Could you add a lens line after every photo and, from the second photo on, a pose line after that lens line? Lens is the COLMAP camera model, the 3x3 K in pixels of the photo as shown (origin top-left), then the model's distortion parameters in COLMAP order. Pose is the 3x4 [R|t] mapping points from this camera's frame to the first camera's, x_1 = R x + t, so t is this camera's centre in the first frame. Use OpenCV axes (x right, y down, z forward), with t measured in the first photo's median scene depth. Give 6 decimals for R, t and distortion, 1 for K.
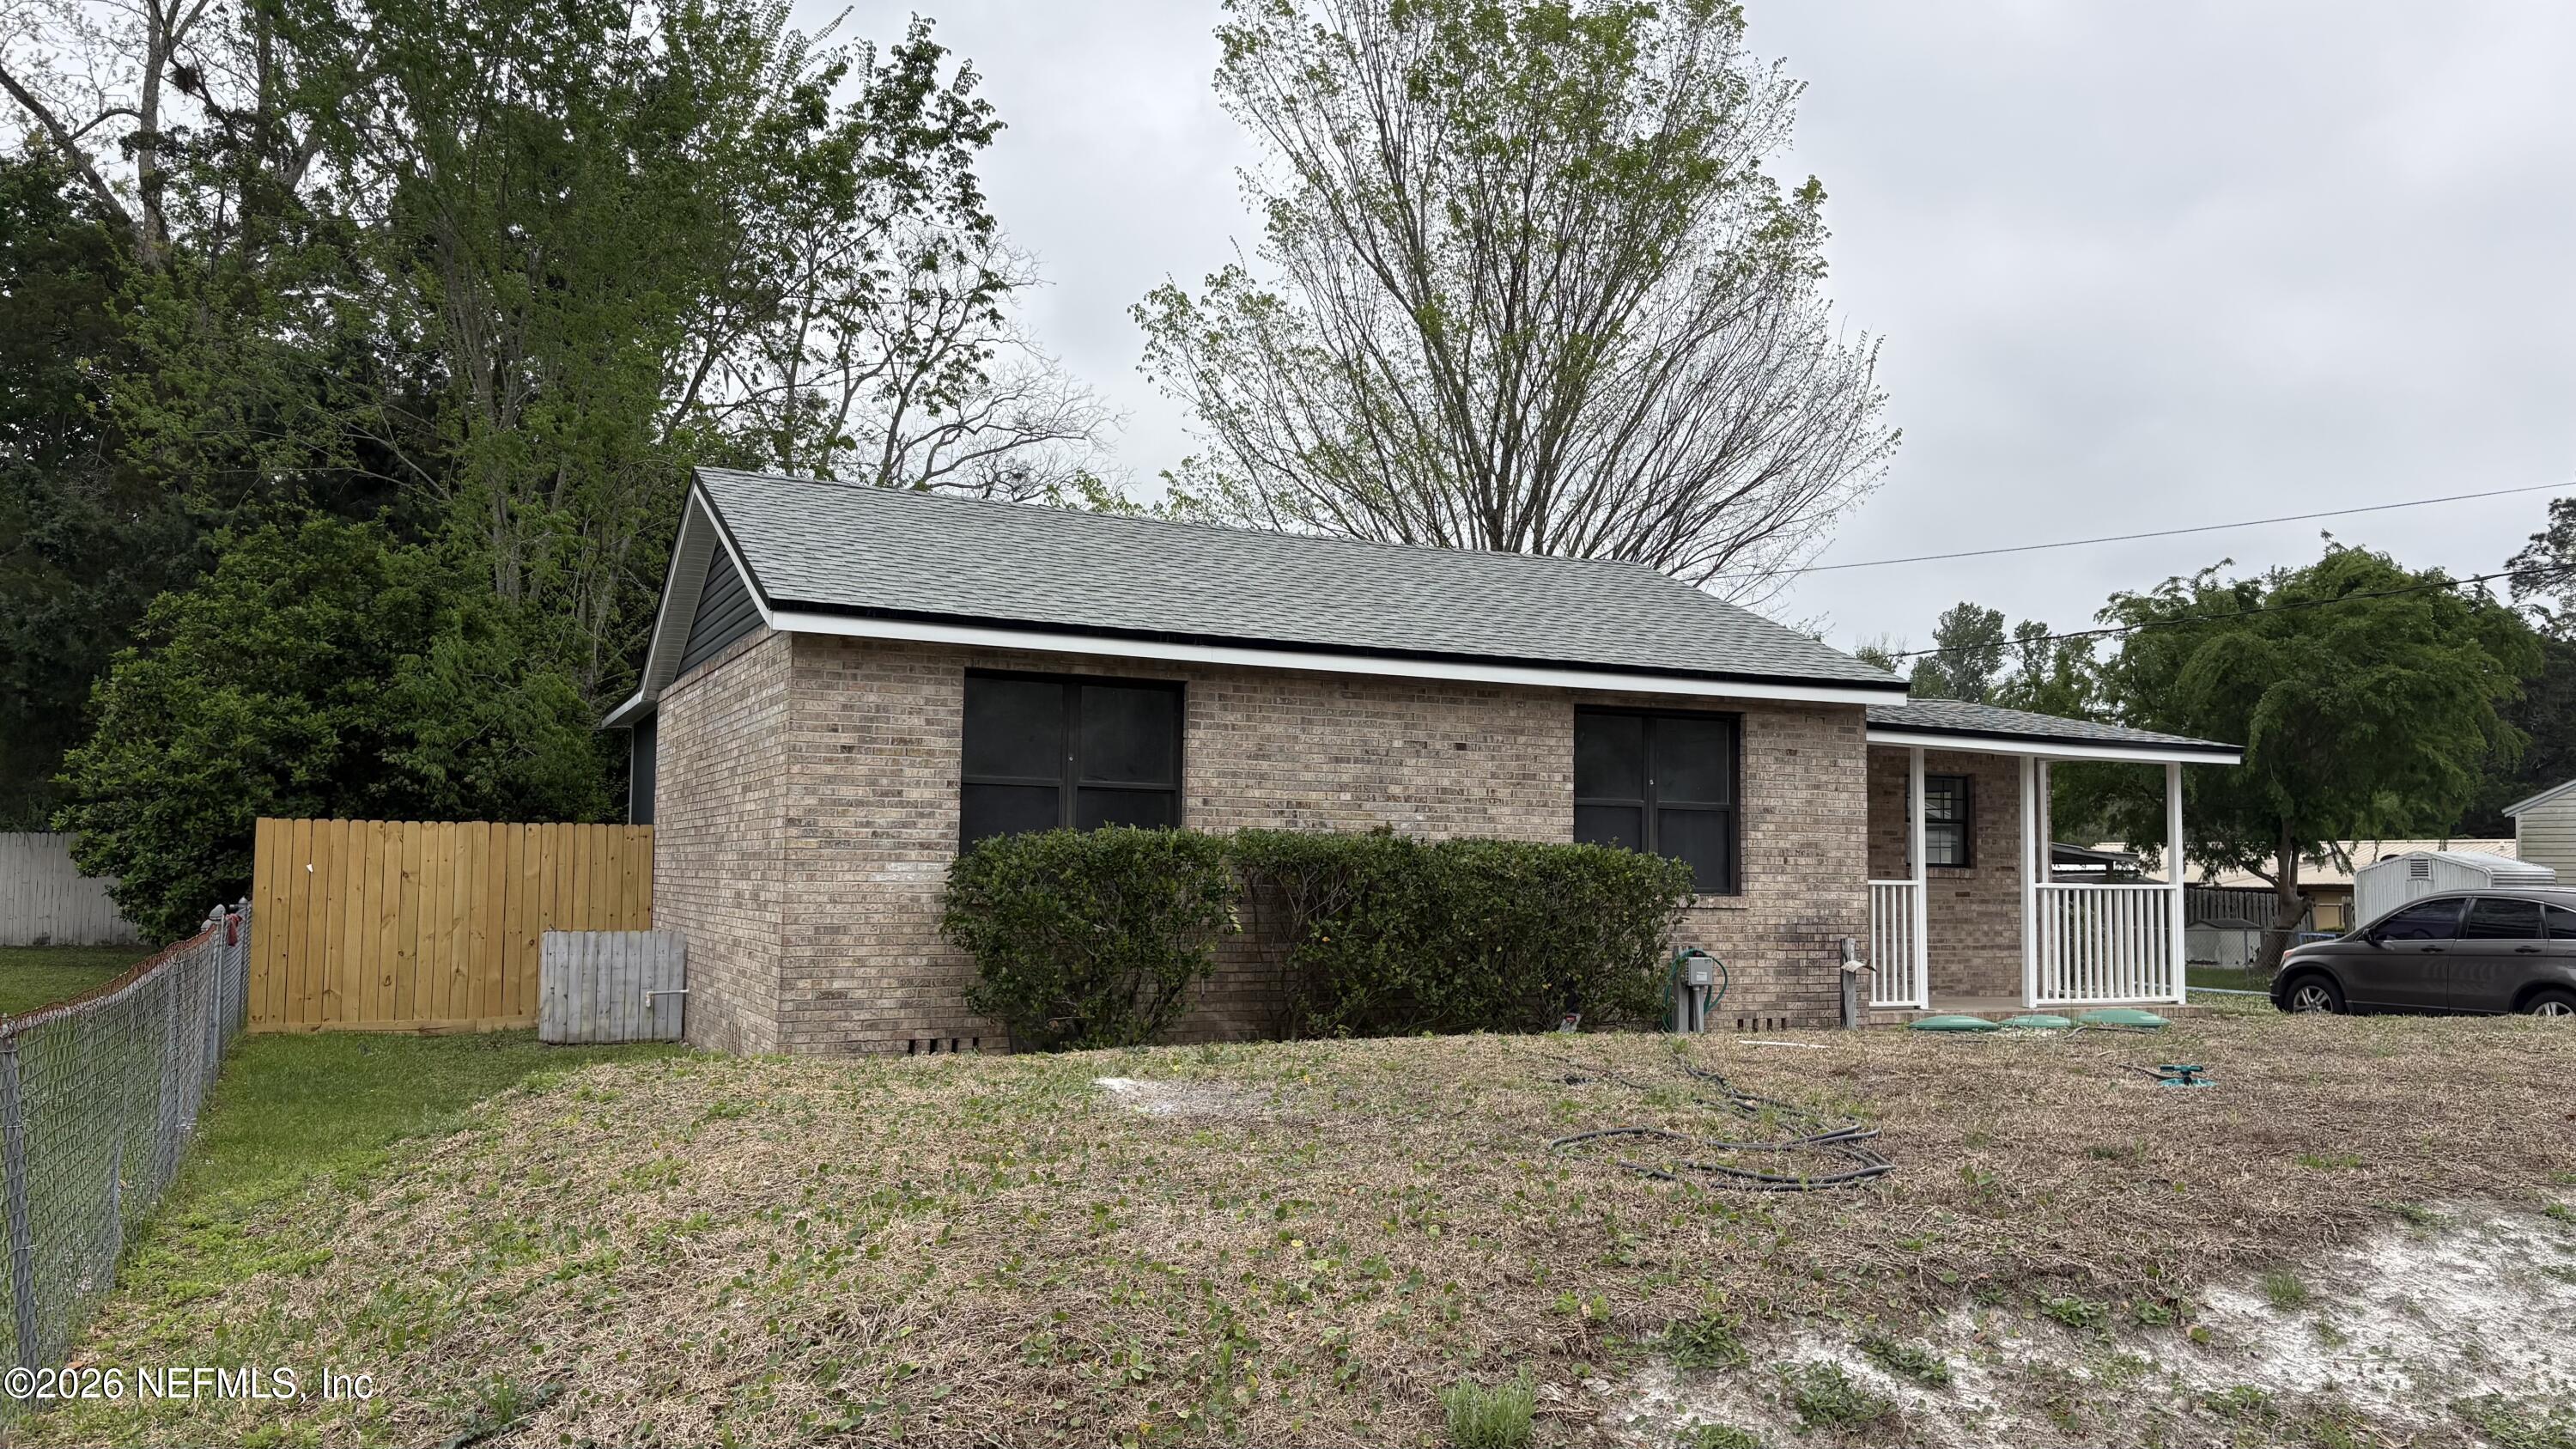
lens RADIAL K [[1941.6, 0, 1299.1], [0, 1941.6, 703.8], [0, 0, 1]] dist [0.060128, -0.058303]
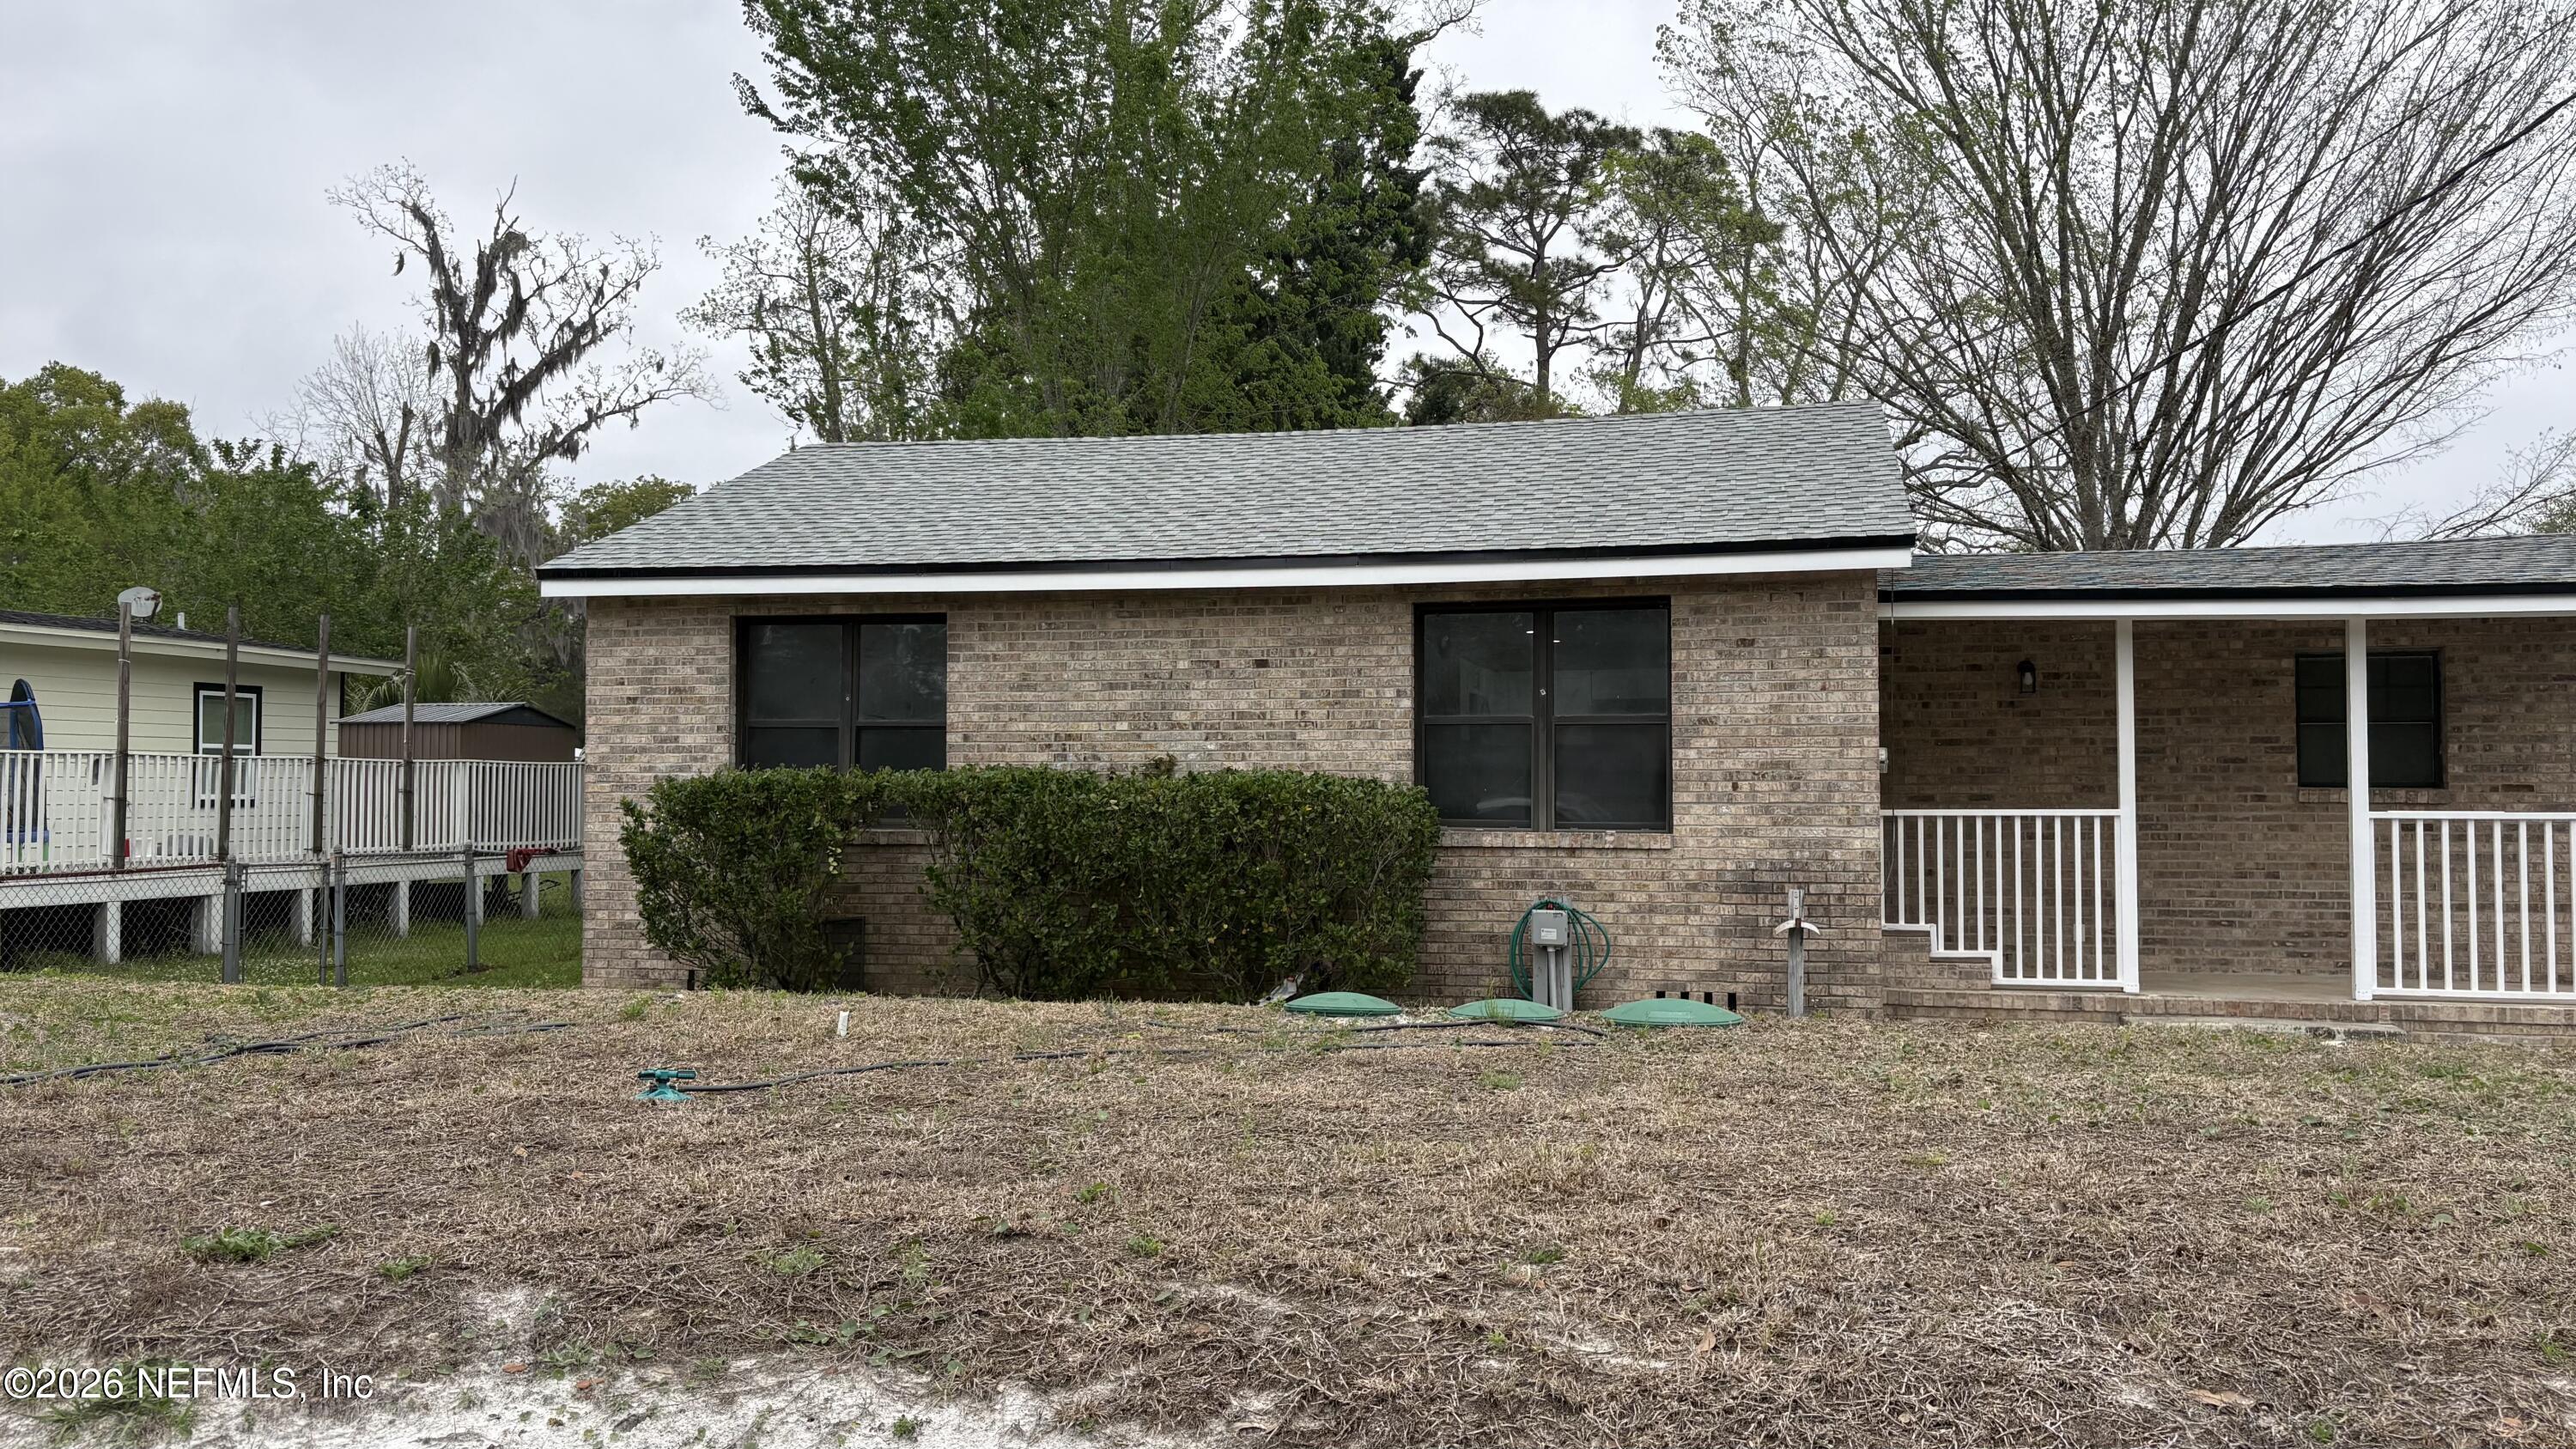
lens RADIAL K [[1941.6, 0, 1322.0], [0, 1941.6, 743.8], [0, 0, 1]] dist [0.060128, -0.058303]
pose [[0.785790, -0.031651, -0.617683, 0.636529], [0.062355, 0.997655, 0.028203, 0.034952], [0.615343, -0.060678, 0.785921, 0.328380]]
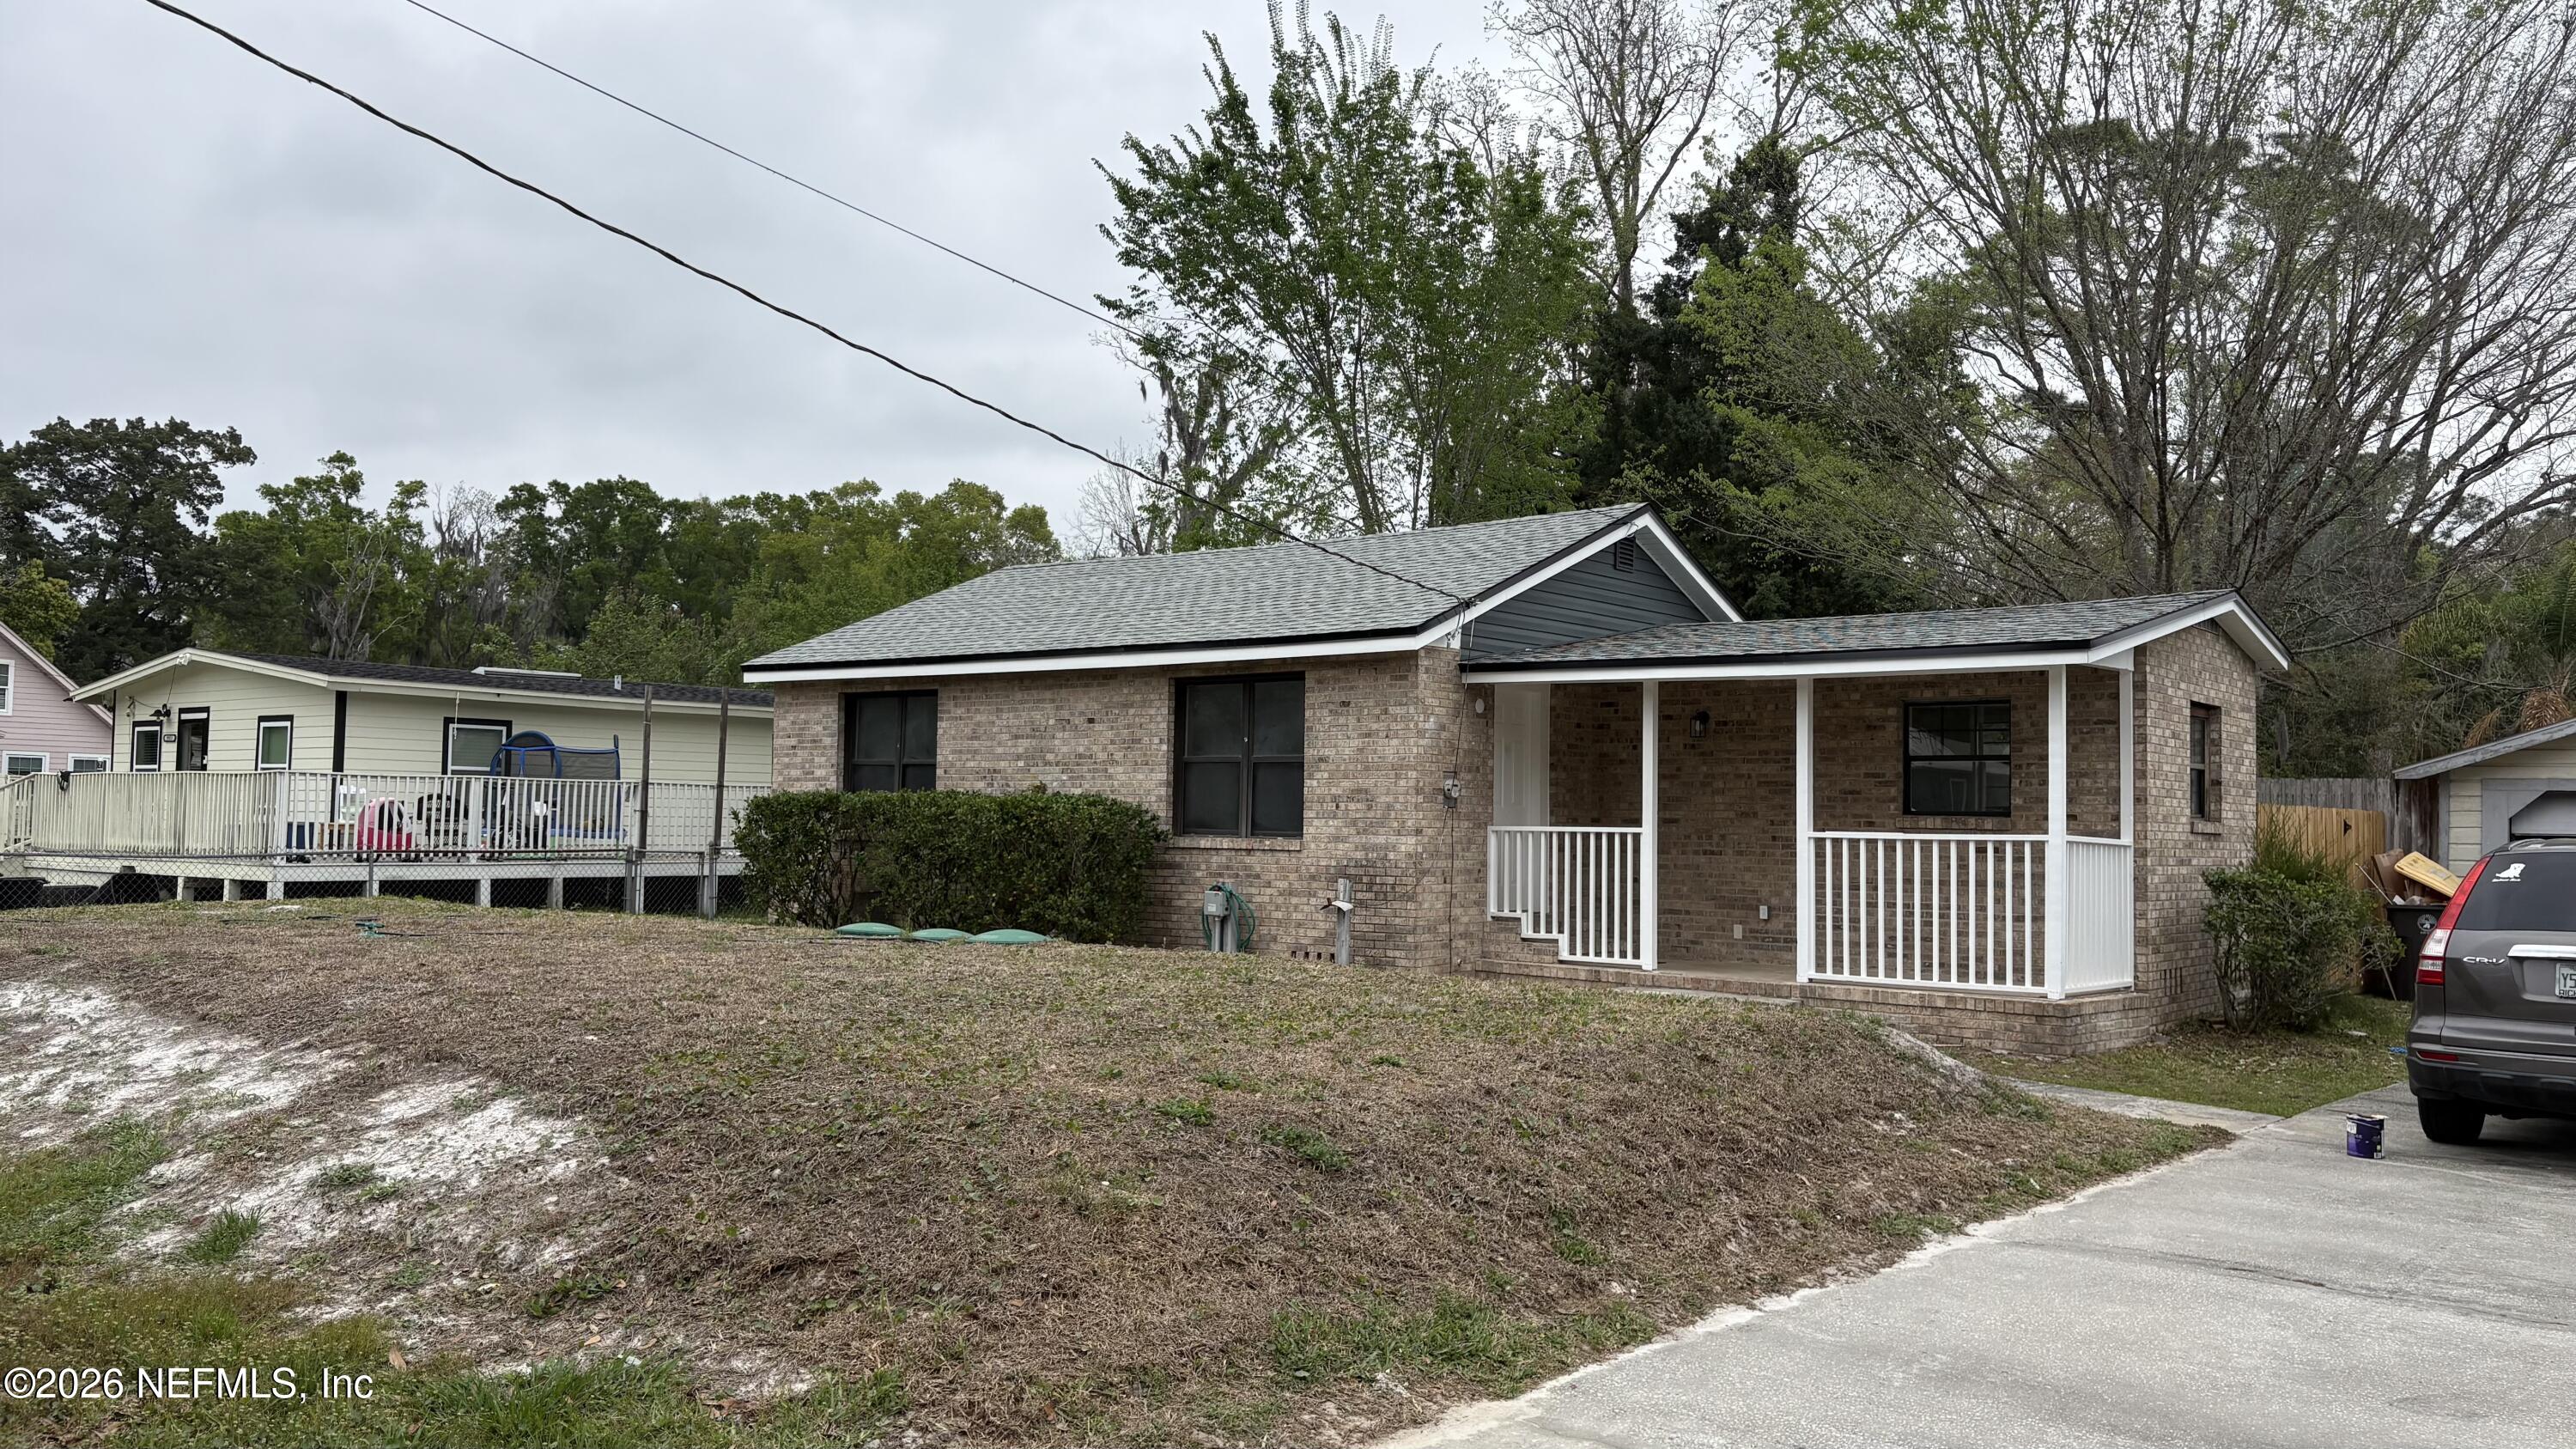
lens RADIAL K [[1941.6, 0, 1280.5], [0, 1941.6, 748.5], [0, 0, 1]] dist [0.060128, -0.058303]
pose [[0.430867, -0.044966, -0.901294, 1.279358], [0.064683, 0.997728, -0.018855, 0.071930], [0.900094, -0.050174, 0.432797, 0.554767]]
